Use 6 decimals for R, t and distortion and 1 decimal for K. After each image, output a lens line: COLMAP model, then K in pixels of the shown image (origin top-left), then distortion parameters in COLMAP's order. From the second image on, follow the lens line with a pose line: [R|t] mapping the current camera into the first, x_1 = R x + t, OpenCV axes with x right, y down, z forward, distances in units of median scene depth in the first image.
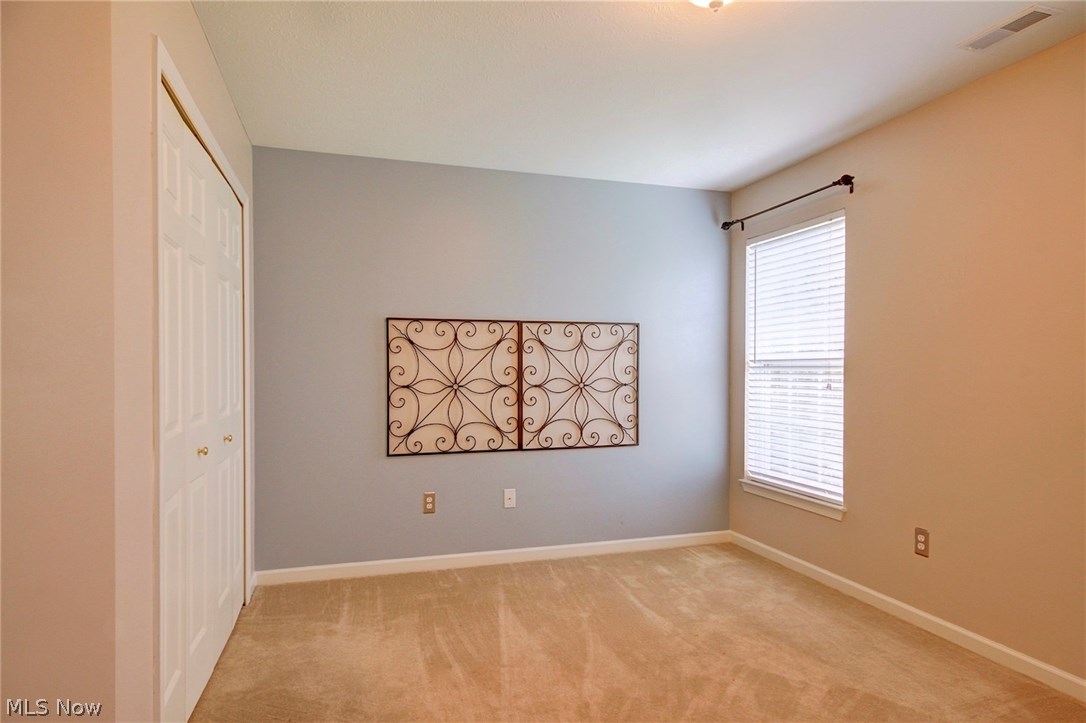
lens RADIAL K [[621.6, 0, 539.2], [0, 621.6, 372.8], [0, 0, 1]] dist [-0.001389, 0.001255]
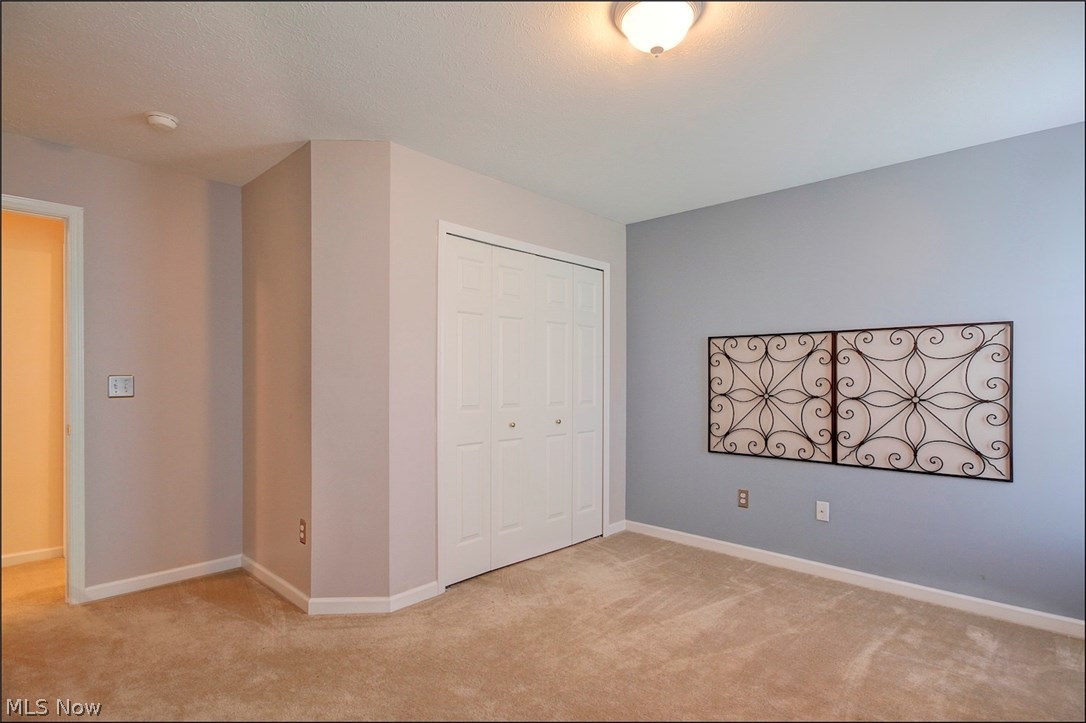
lens RADIAL K [[580.4, 0, 544.7], [0, 580.4, 372.6], [0, 0, 1]] dist [0.005751, 0.000493]
pose [[0.469810, -0.005324, -0.882751, 0.577718], [-0.010993, 0.999869, -0.011881, -0.002667], [0.882699, 0.015286, 0.469690, 0.178479]]
